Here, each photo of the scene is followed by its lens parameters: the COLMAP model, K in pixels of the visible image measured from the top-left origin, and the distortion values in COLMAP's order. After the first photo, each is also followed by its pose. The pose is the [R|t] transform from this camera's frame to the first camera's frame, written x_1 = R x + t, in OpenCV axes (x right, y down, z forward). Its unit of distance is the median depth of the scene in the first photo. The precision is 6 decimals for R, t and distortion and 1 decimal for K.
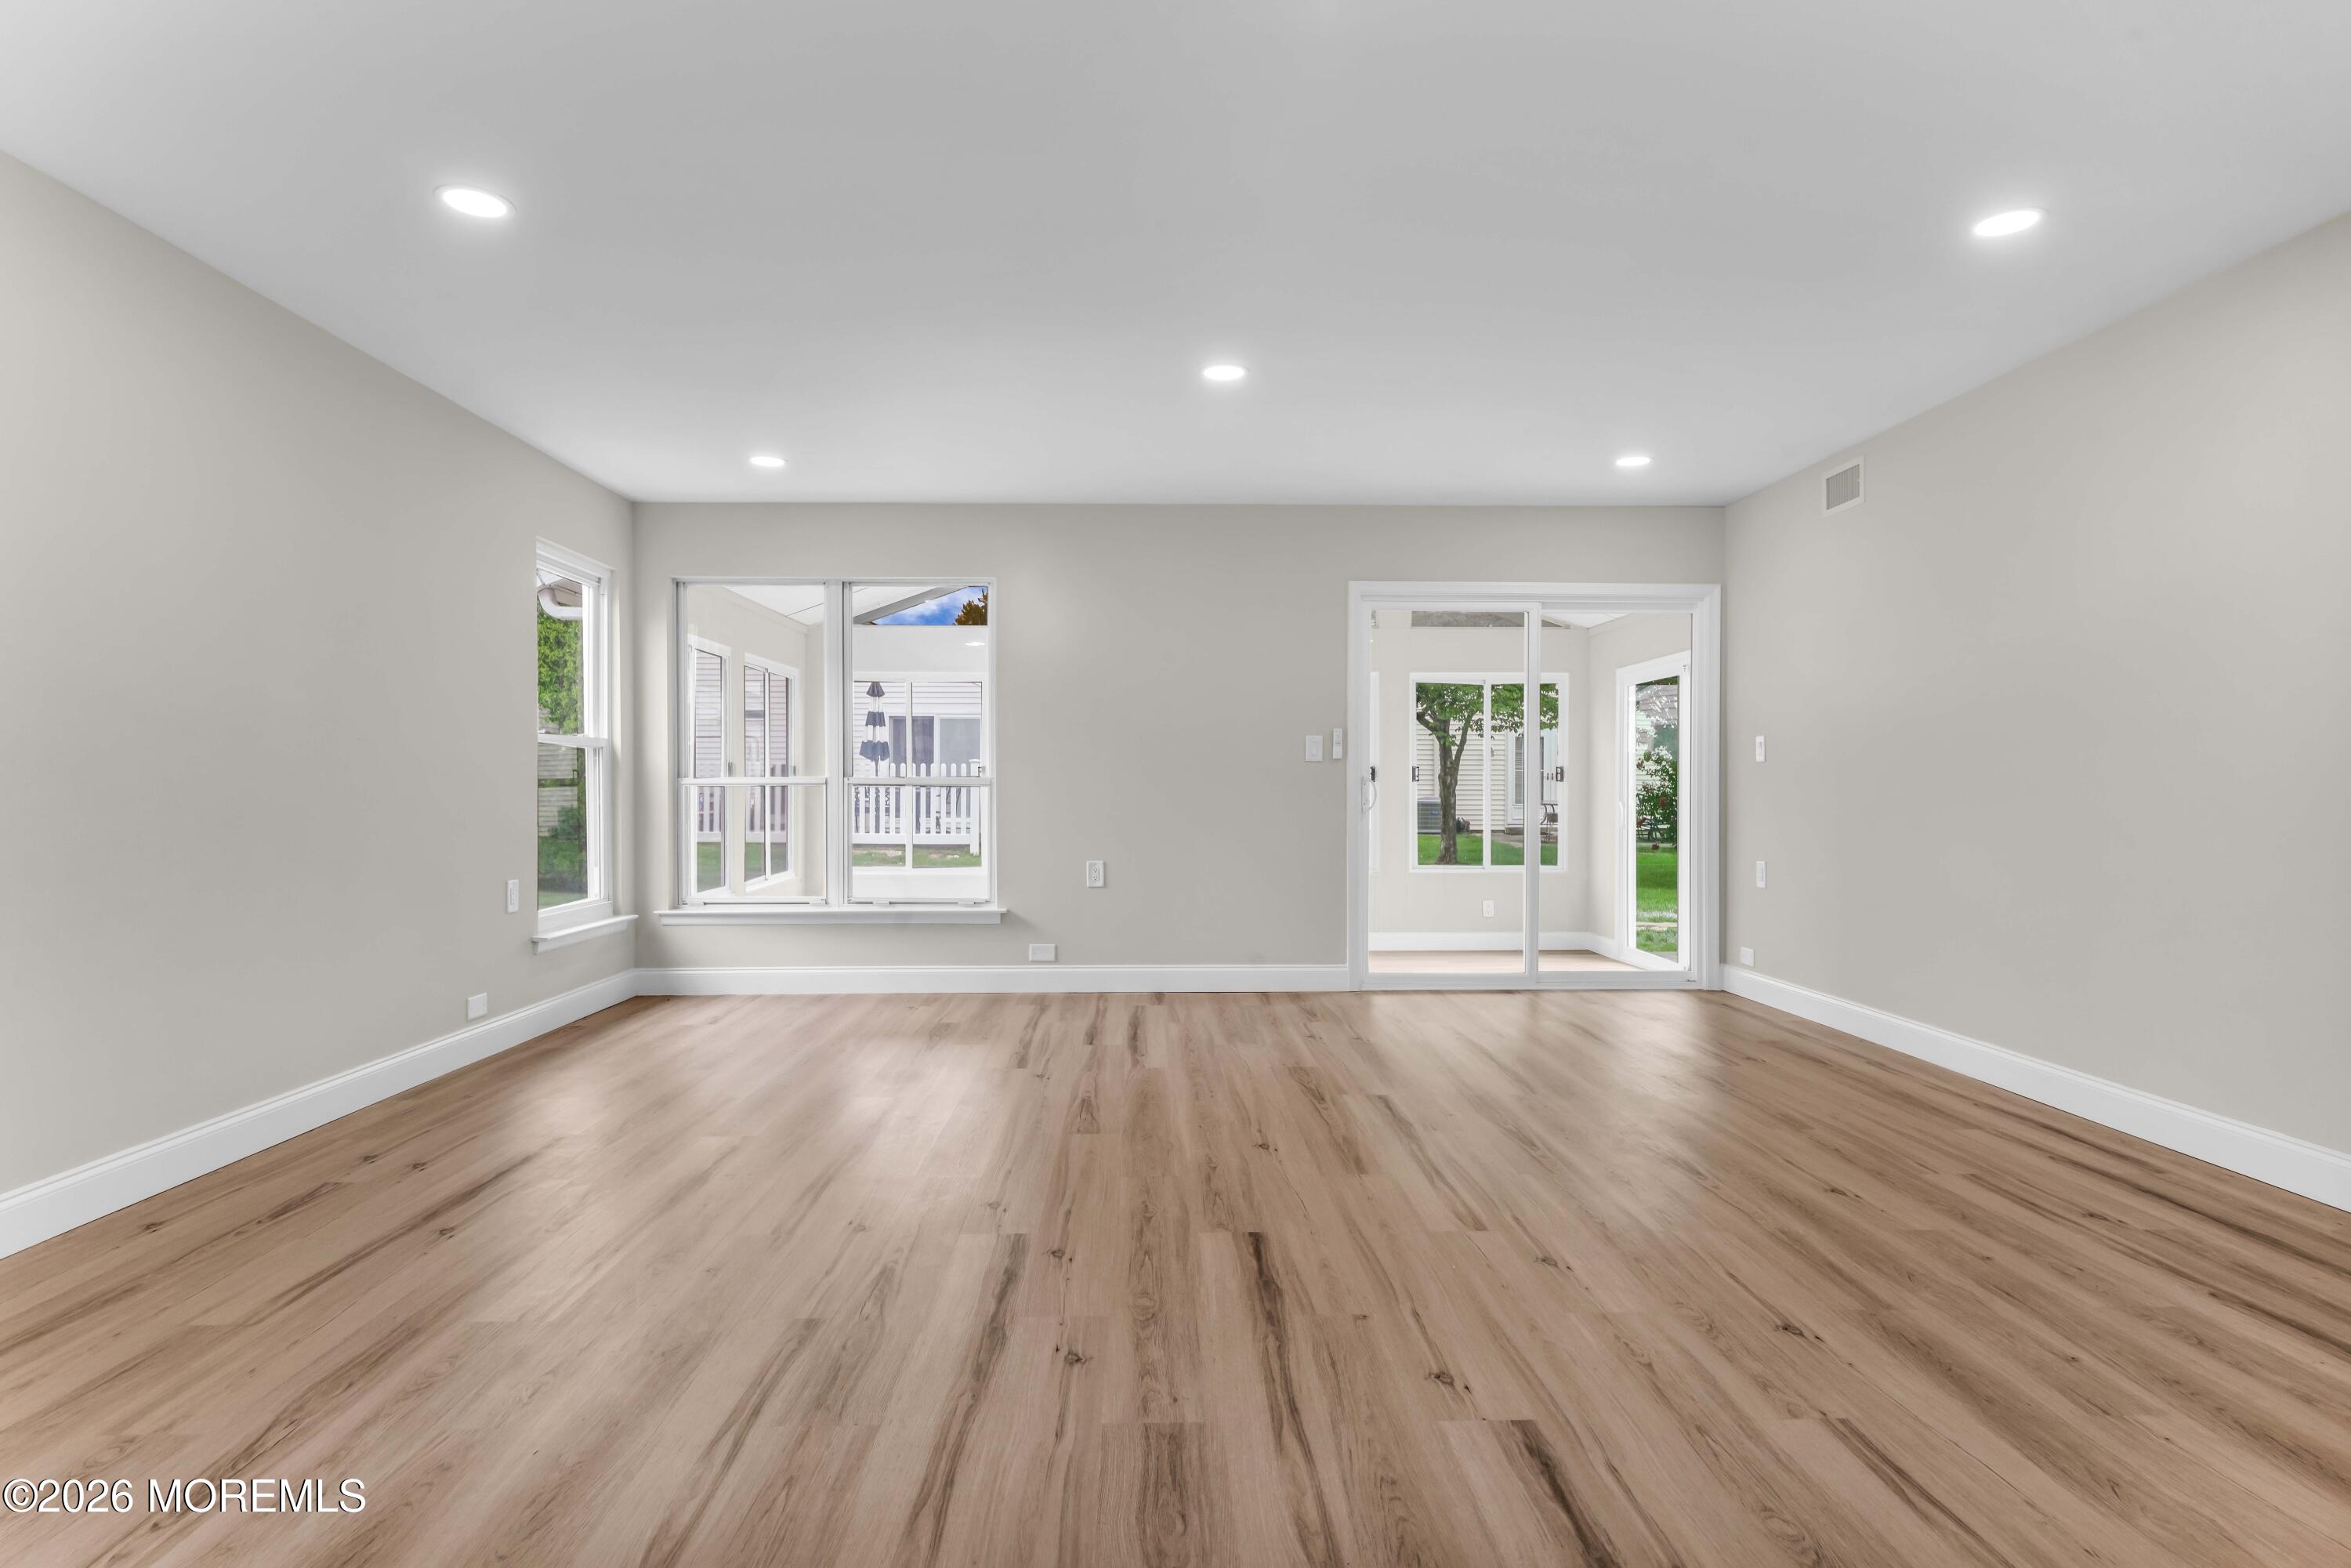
lens RADIAL K [[1204.8, 0, 1167.6], [0, 1204.8, 789.9], [0, 0, 1]] dist [-0.008454, 0.001222]
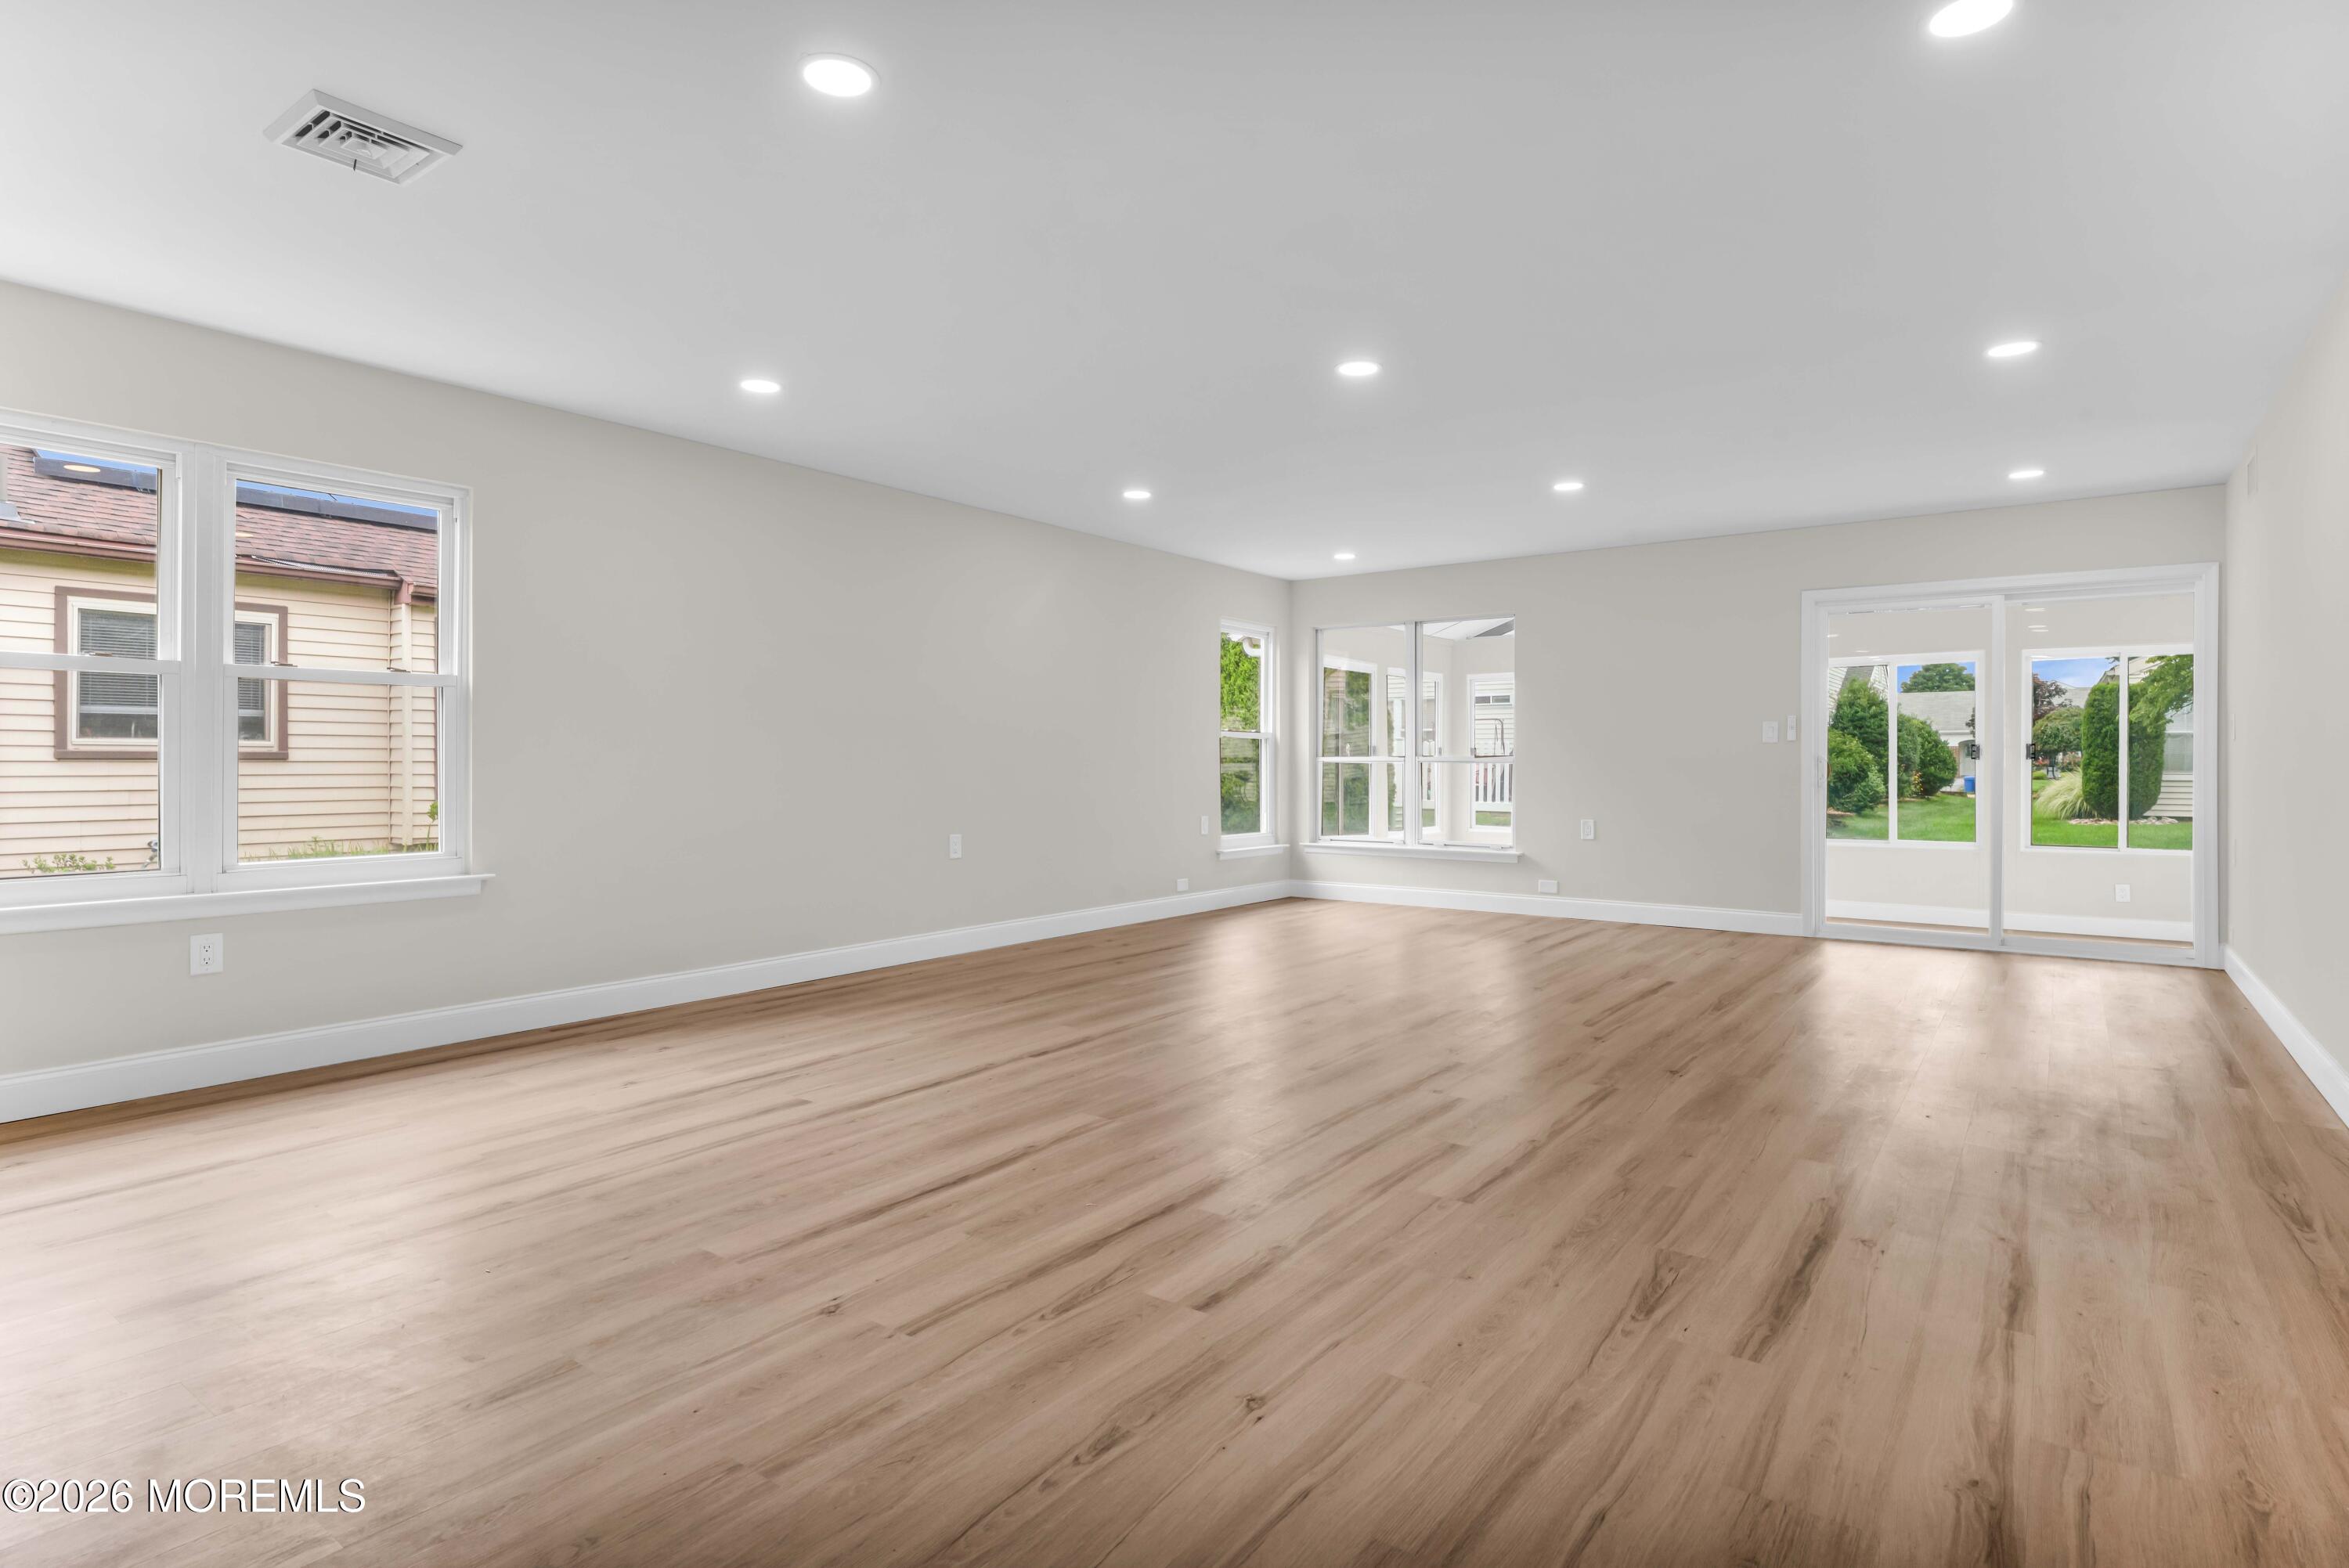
lens RADIAL K [[1203.7, 0, 1152.8], [0, 1203.7, 772.1], [0, 0, 1]] dist [-0.008454, 0.001222]
pose [[0.779094, 0.007371, -0.626864, 0.401538], [-0.003745, 0.999968, 0.007104, -0.001240], [0.626896, -0.003187, 0.779096, -0.333258]]
